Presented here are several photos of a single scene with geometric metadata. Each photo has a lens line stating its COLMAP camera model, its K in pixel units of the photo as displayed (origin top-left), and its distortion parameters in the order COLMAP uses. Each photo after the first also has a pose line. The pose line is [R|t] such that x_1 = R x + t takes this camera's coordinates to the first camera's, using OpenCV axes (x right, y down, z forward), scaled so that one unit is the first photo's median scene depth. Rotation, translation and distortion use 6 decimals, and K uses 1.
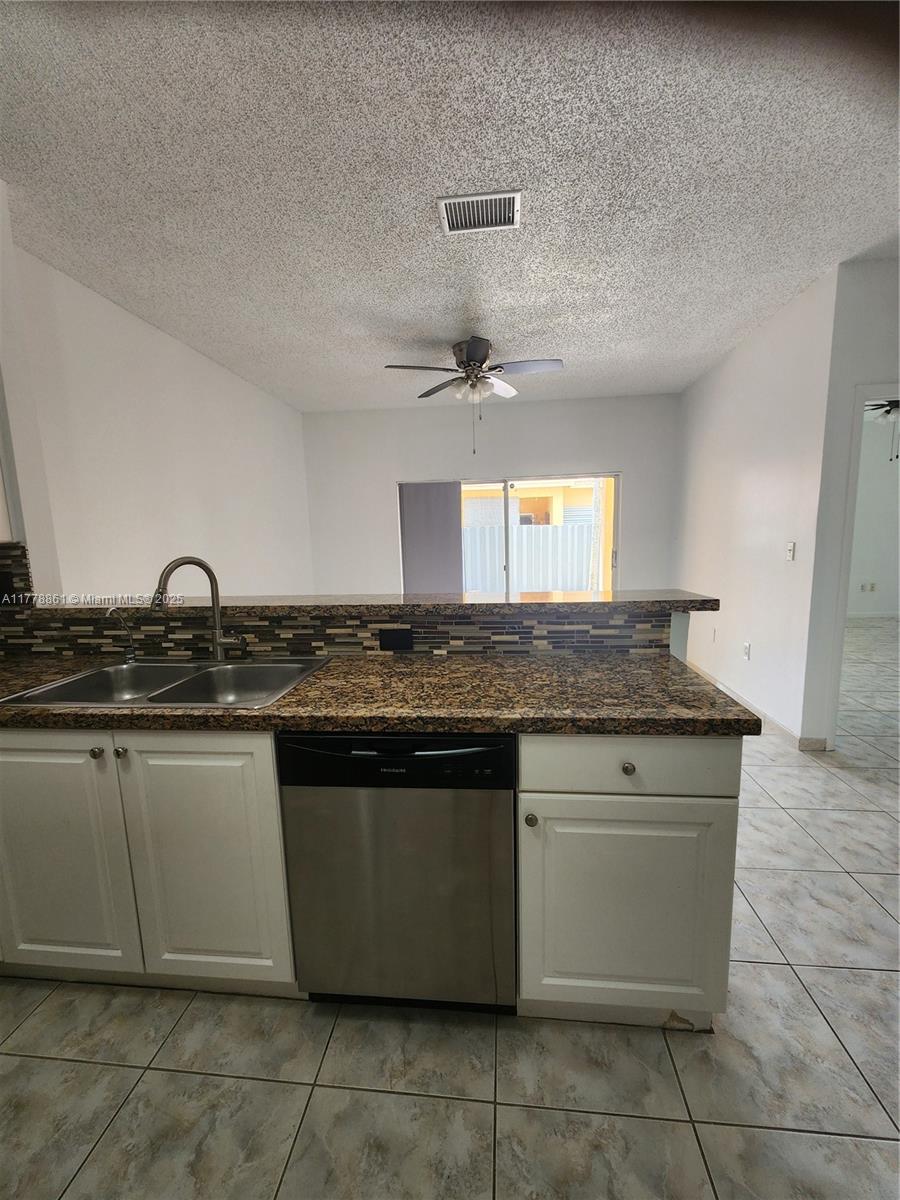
lens RADIAL K [[495.5, 0, 460.3], [0, 495.5, 598.4], [0, 0, 1]] dist [0.003257, -0.003578]
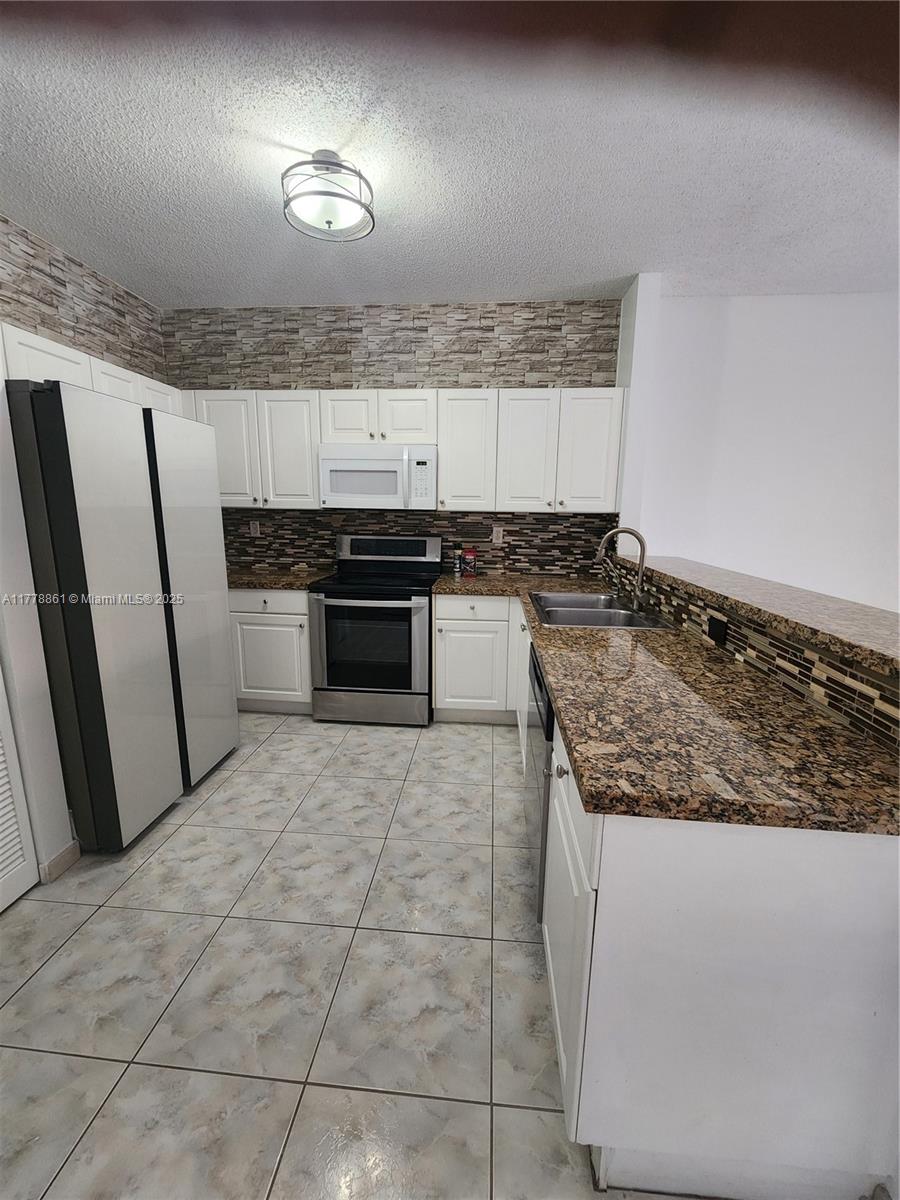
lens RADIAL K [[495.5, 0, 444.3], [0, 495.5, 595.7], [0, 0, 1]] dist [0.003257, -0.003578]
pose [[0.000083, 0.199675, -0.979862, 0.806024], [-0.139912, 0.970226, 0.197700, -0.097696], [0.990164, 0.137078, 0.028018, 0.465445]]
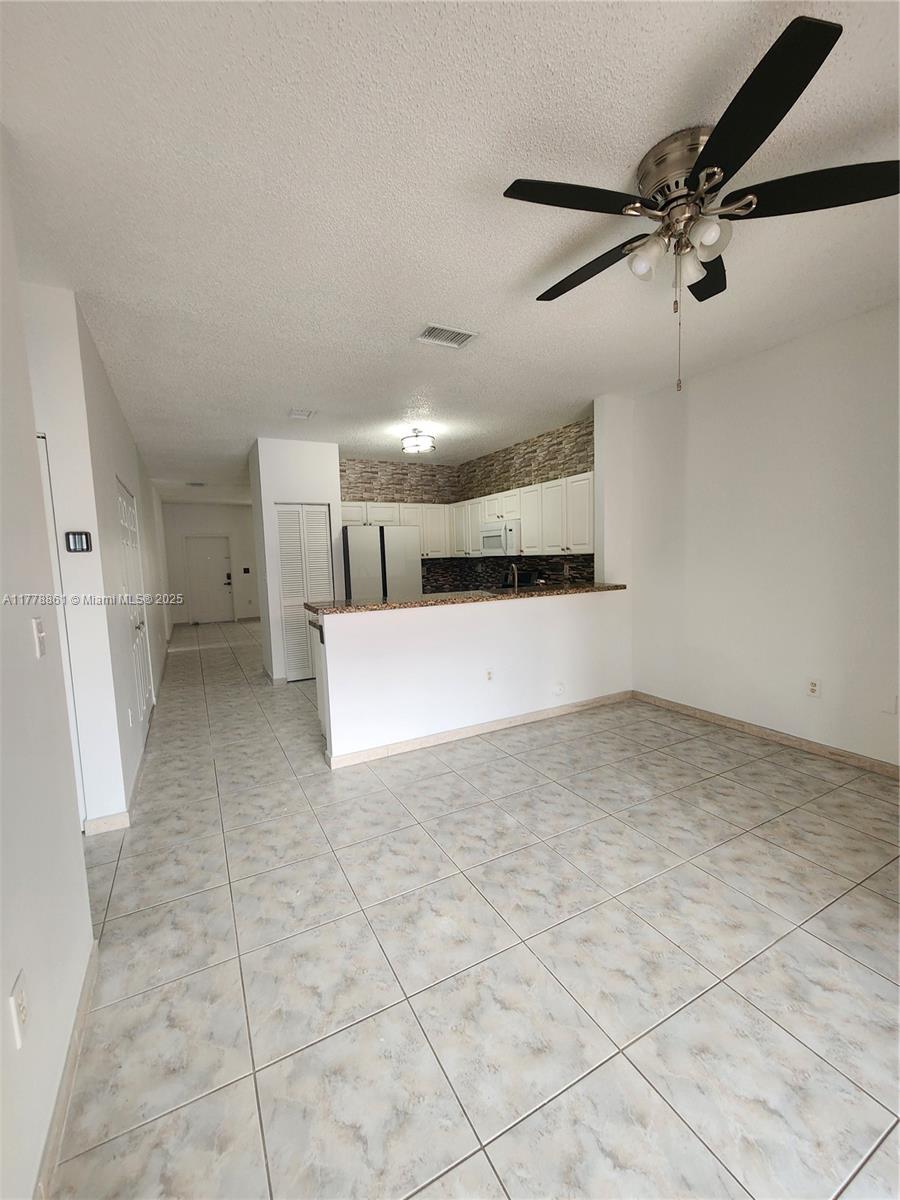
lens RADIAL K [[495.5, 0, 461.0], [0, 495.5, 597.0], [0, 0, 1]] dist [0.003257, -0.003578]
pose [[-0.832618, 0.095815, -0.545497, 1.011277], [-0.018836, 0.979453, 0.200789, -0.401714], [0.553528, 0.177455, -0.813705, 2.813417]]
